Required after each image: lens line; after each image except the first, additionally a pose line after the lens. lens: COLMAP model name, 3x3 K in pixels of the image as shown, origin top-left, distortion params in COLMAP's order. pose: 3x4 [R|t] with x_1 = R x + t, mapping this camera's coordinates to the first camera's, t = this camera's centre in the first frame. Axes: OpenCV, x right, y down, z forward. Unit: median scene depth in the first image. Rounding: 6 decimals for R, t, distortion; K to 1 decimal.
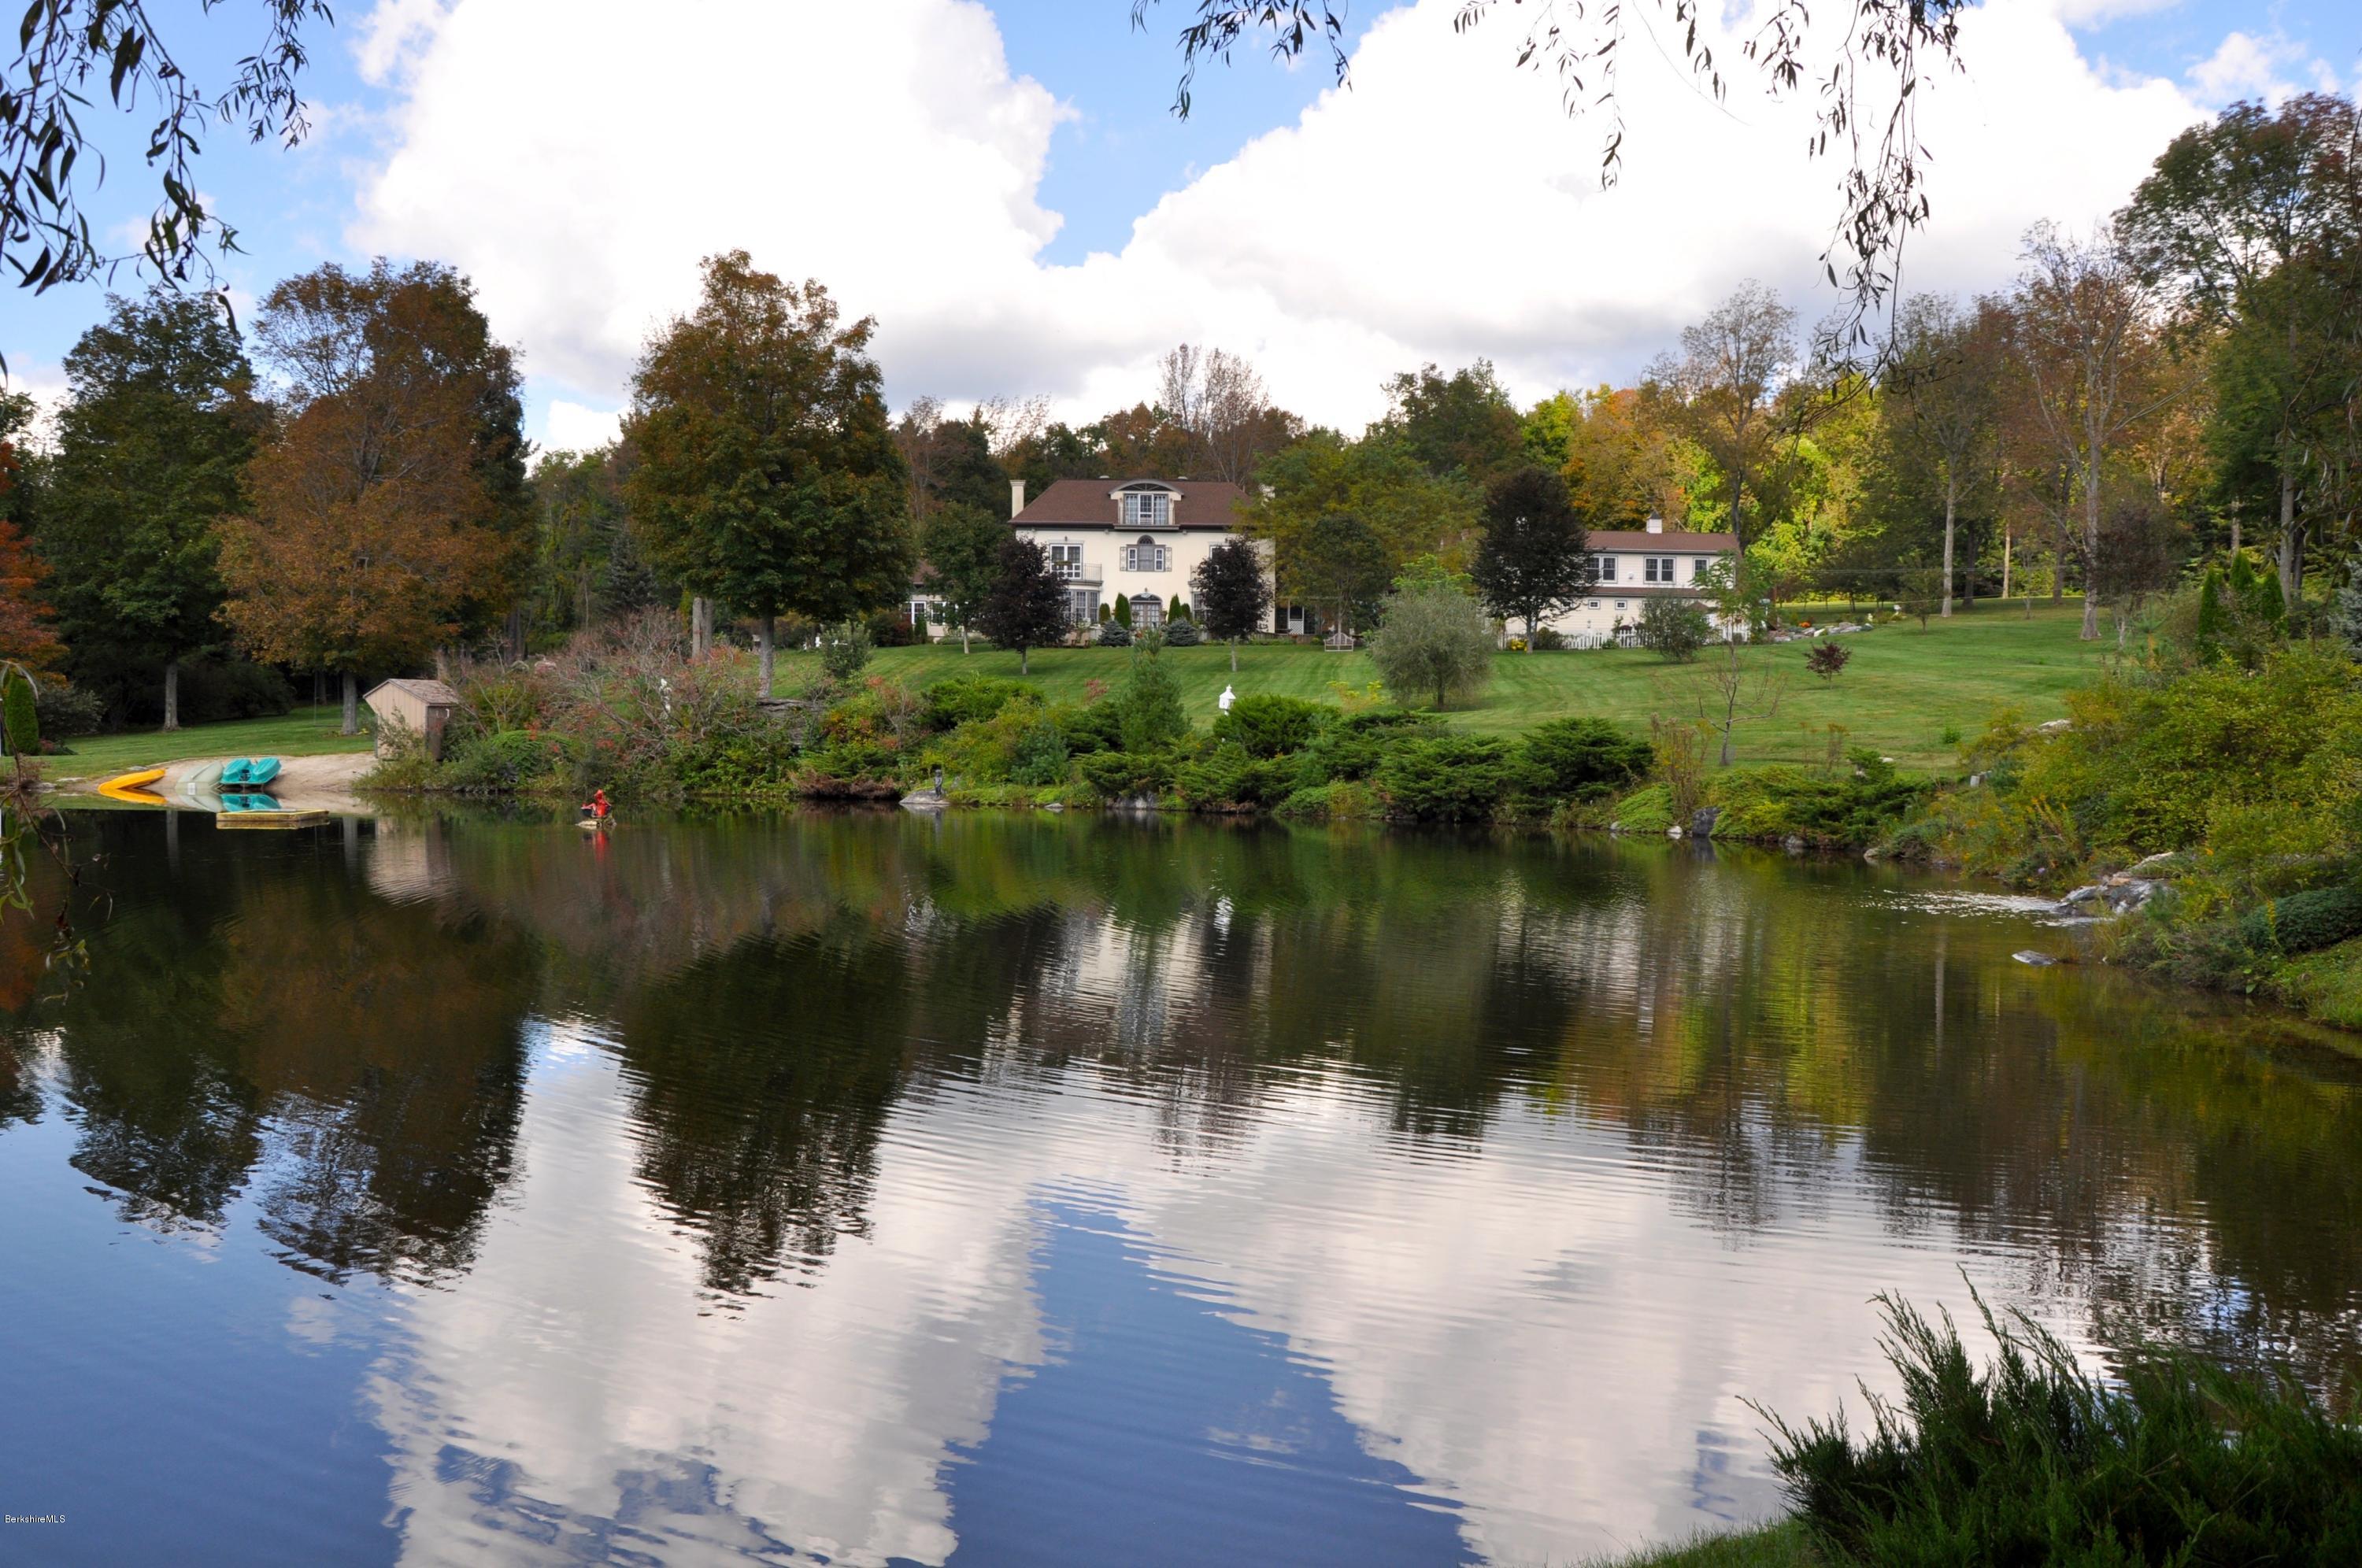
lens RADIAL K [[2086.5, 0, 1181.0], [0, 2086.5, 784.0], [0, 0, 1]] dist [-0.082608, 0.000517]
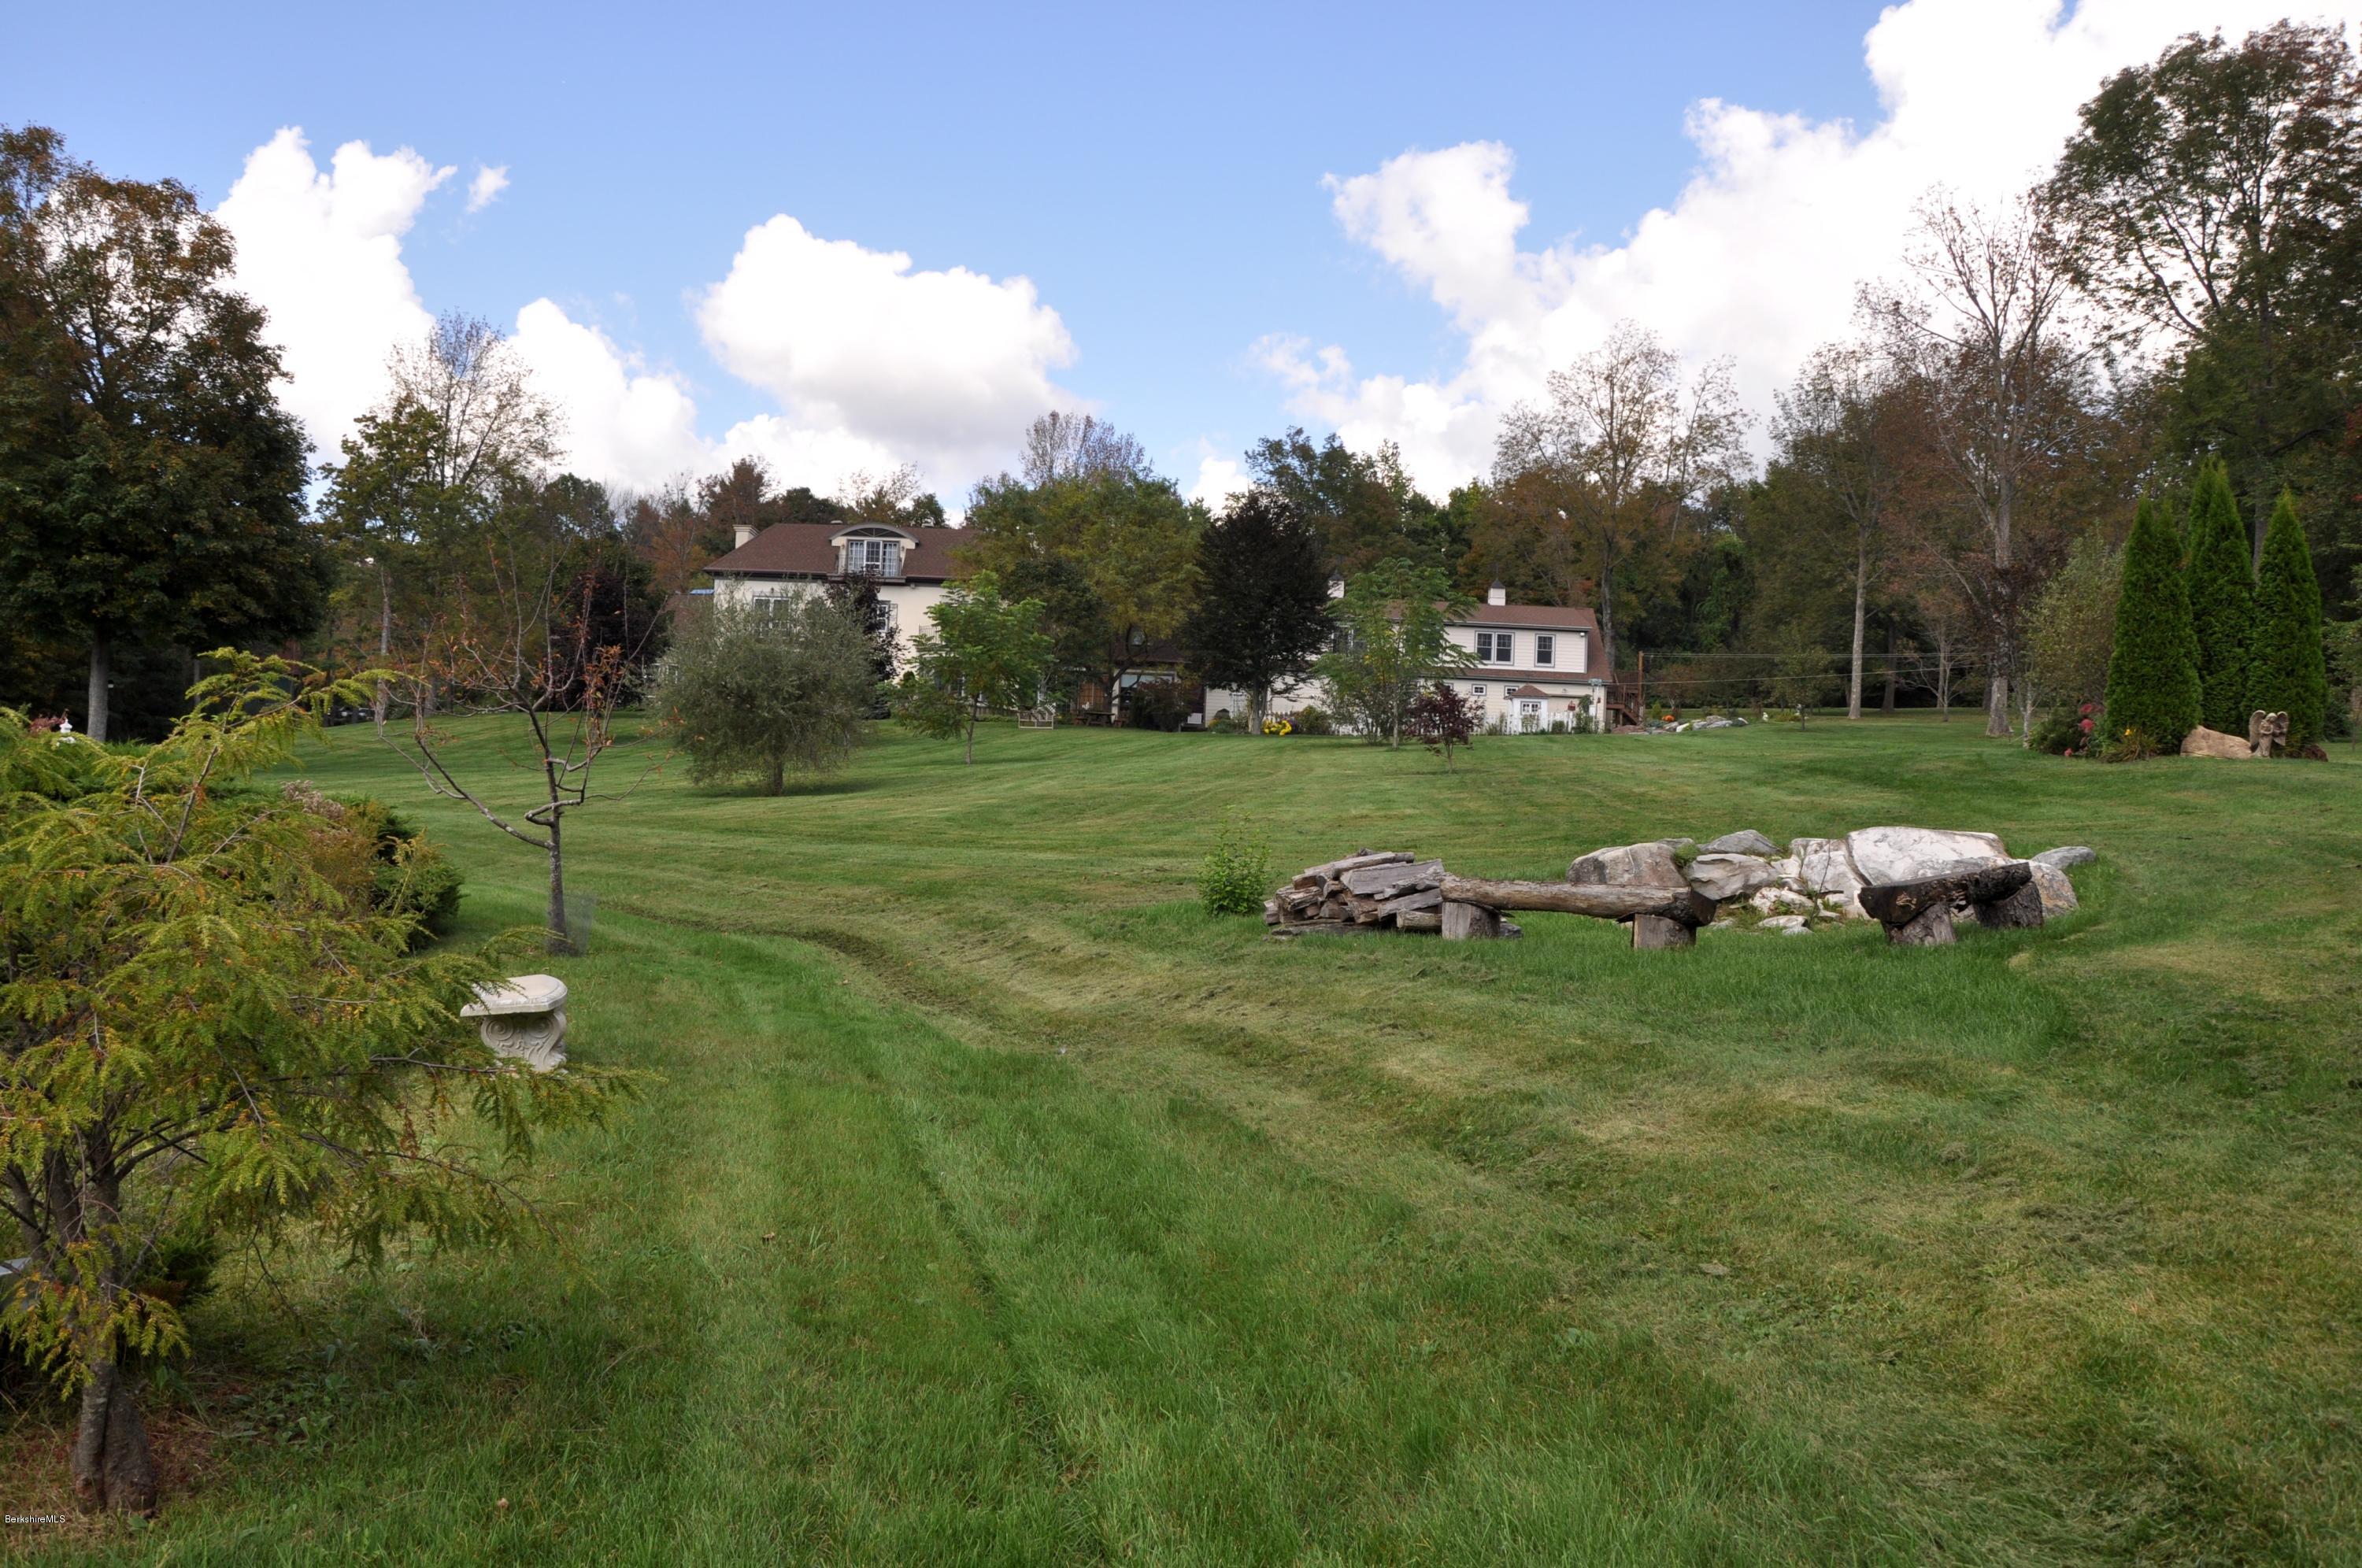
lens RADIAL K [[1909.5, 0, 1181.0], [0, 1909.5, 784.0], [0, 0, 1]] dist [-0.161872, 0.069112]
pose [[0.999314, 0.028636, -0.023465, 0.126575], [-0.029770, 0.998330, -0.049504, -0.008248], [0.022008, 0.050169, 0.998498, 0.250995]]
